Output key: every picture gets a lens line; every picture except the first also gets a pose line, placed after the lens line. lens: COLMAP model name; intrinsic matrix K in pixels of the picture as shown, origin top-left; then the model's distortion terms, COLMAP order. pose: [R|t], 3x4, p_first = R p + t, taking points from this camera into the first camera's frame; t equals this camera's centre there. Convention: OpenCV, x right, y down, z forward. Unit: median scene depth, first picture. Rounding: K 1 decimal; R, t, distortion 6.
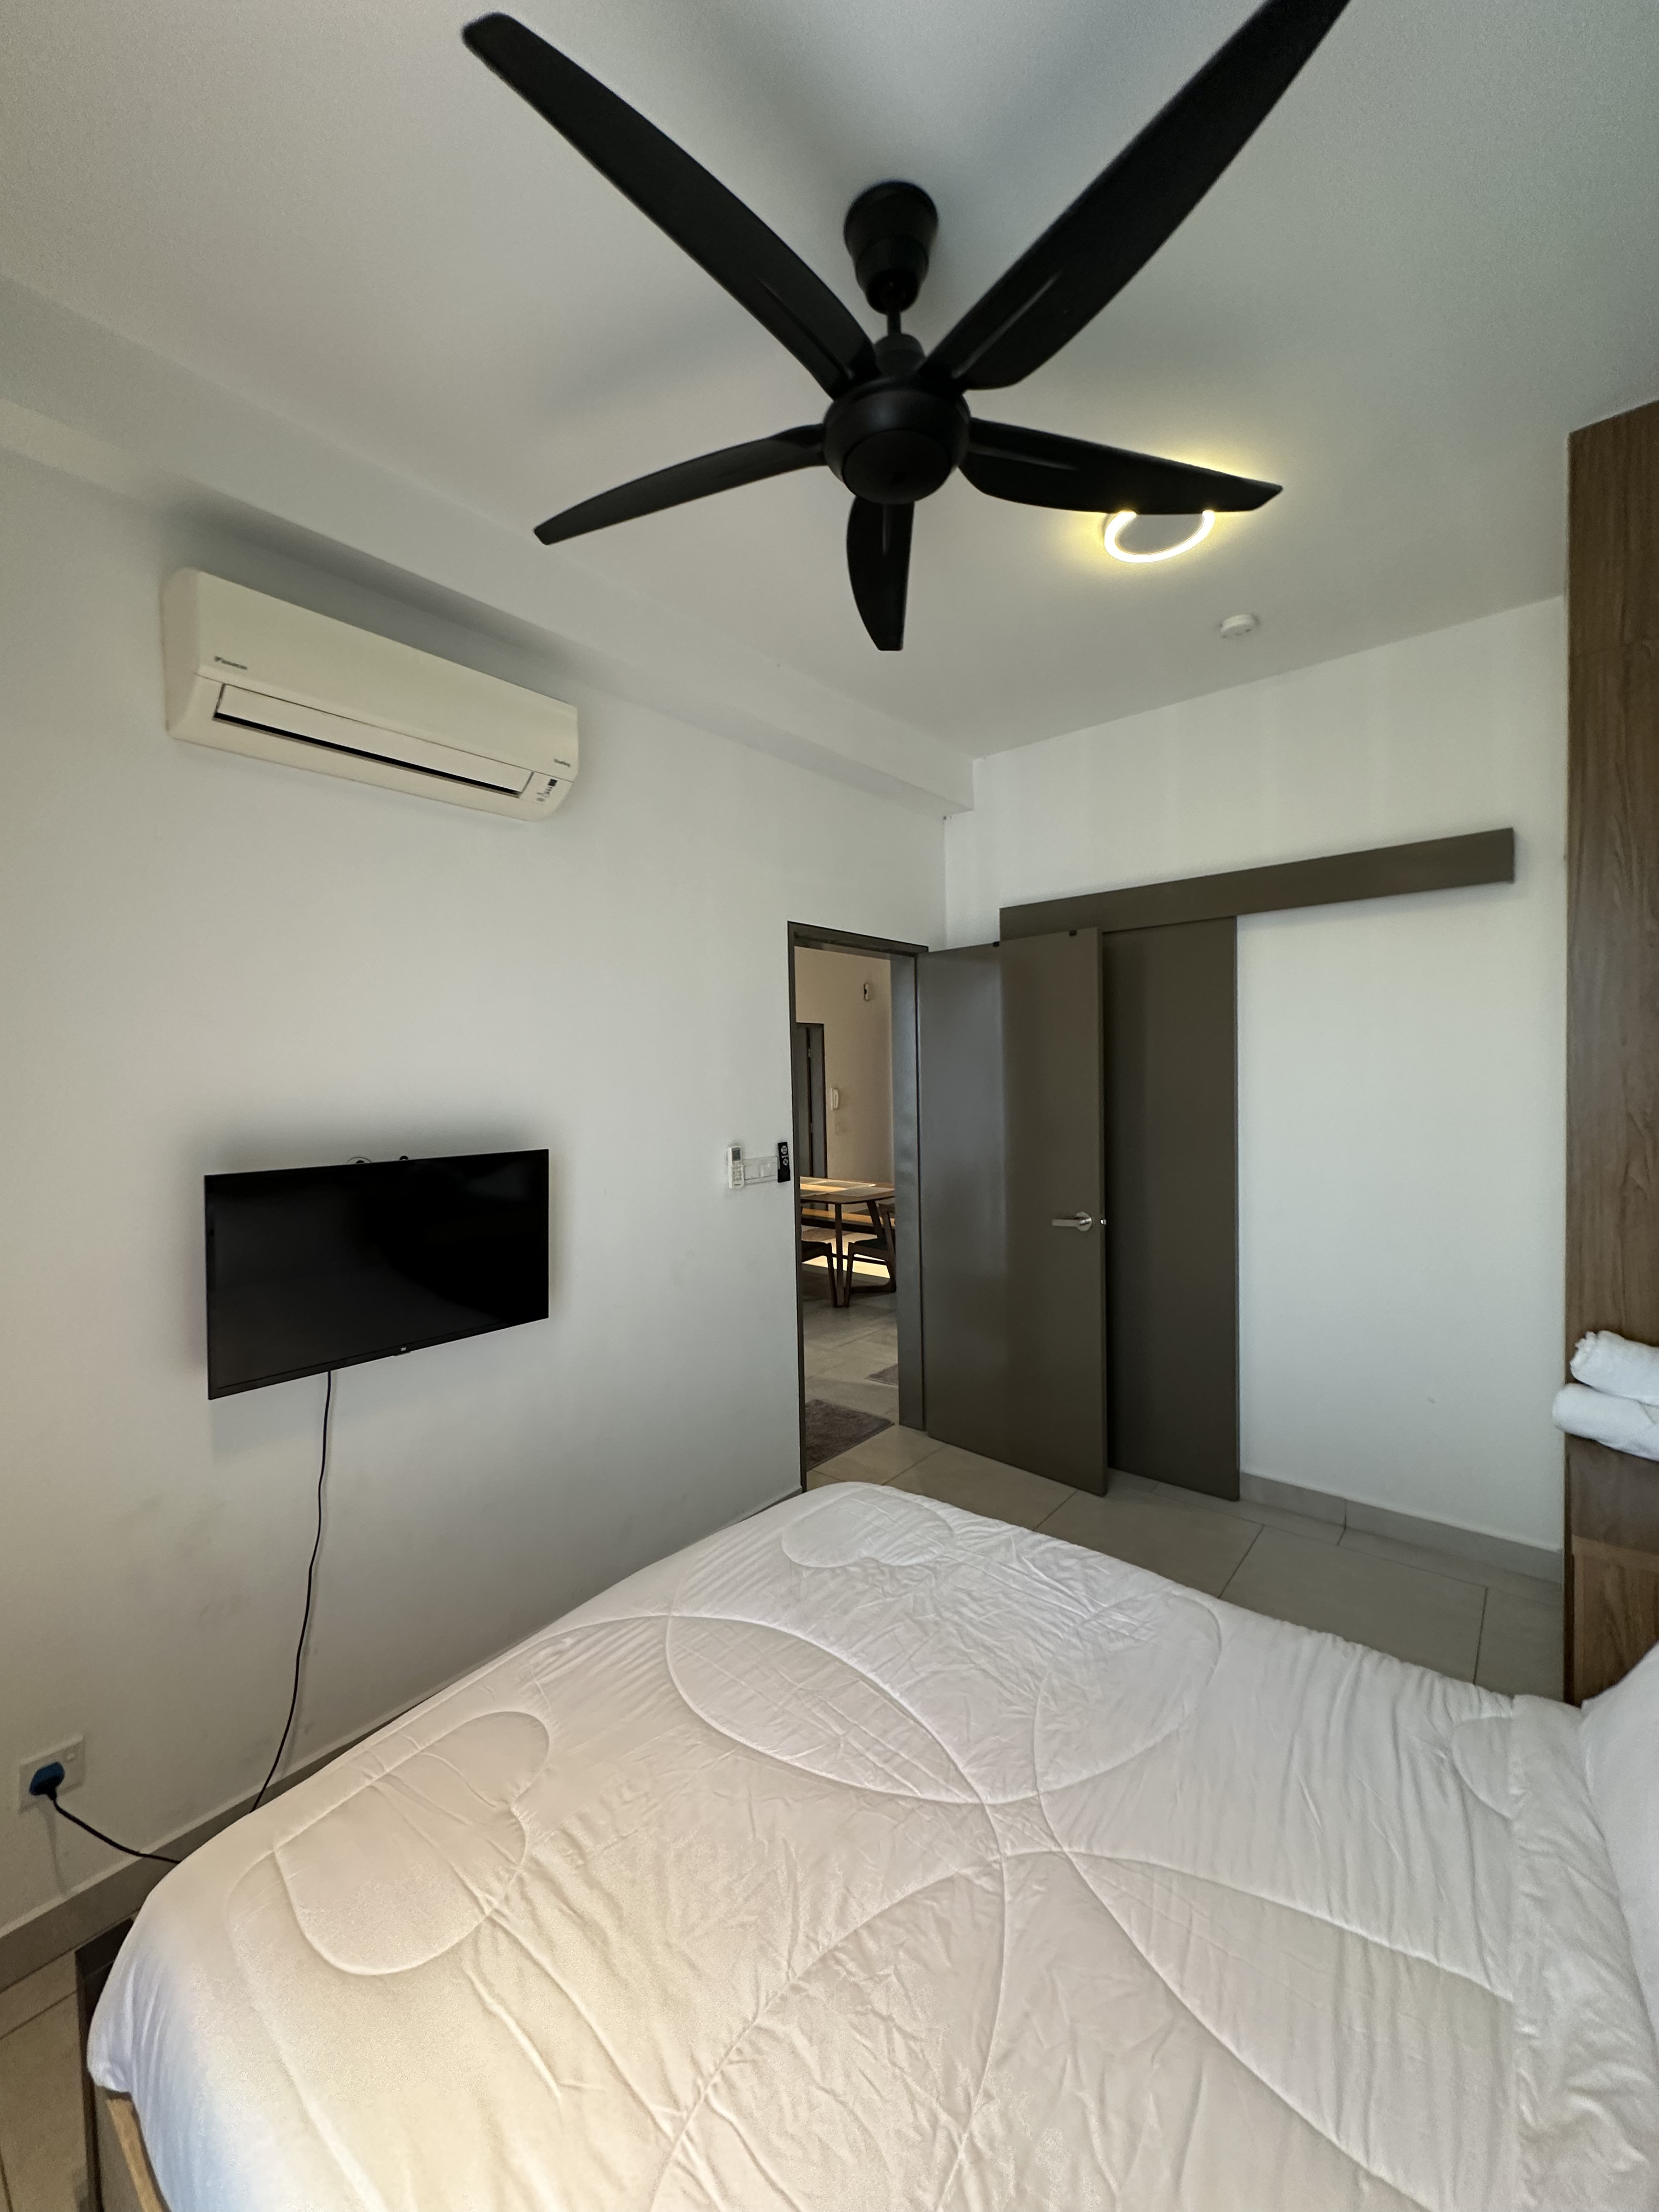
lens RADIAL K [[879.4, 0, 829.5], [0, 879.4, 1106.0], [0, 0, 1]] dist [0.001191, 0.000163]
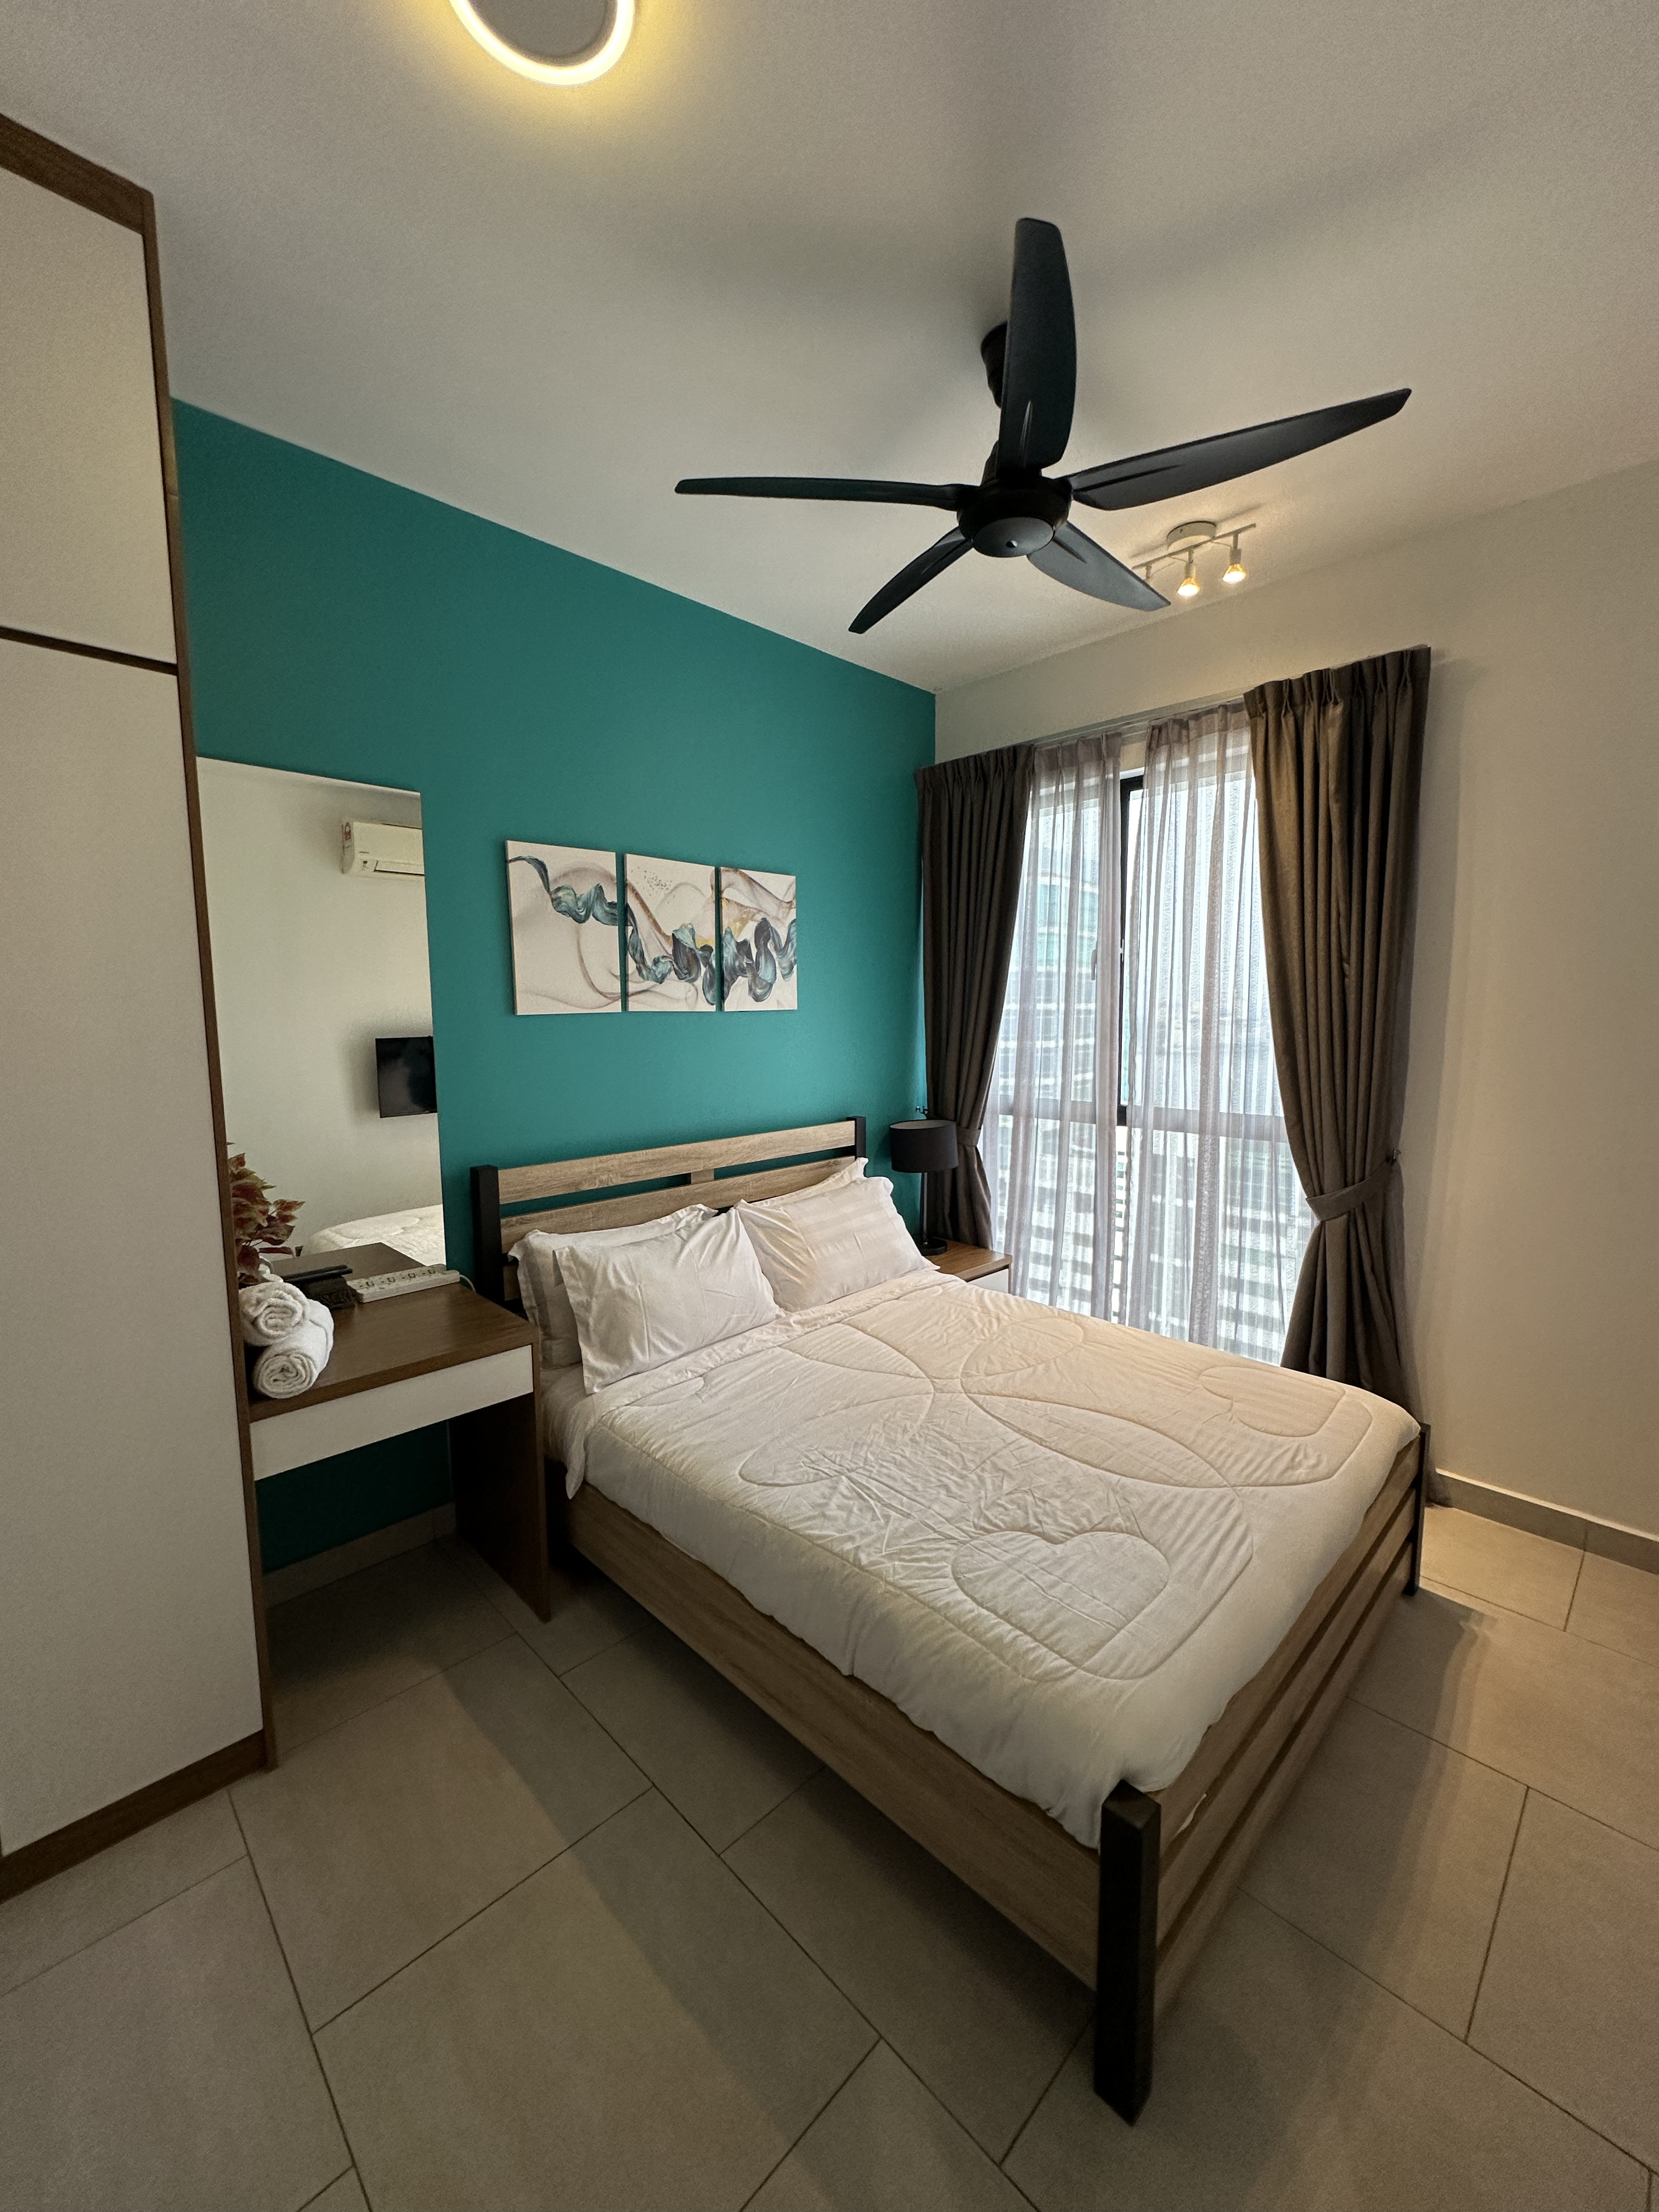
lens RADIAL K [[879.4, 0, 829.5], [0, 879.4, 1106.0], [0, 0, 1]] dist [0.001191, 0.000163]
pose [[-0.994835, 0.014777, 0.100428, 0.191004], [0.028429, 0.990314, 0.135903, -0.047752], [-0.097447, 0.138056, -0.985619, 2.004303]]
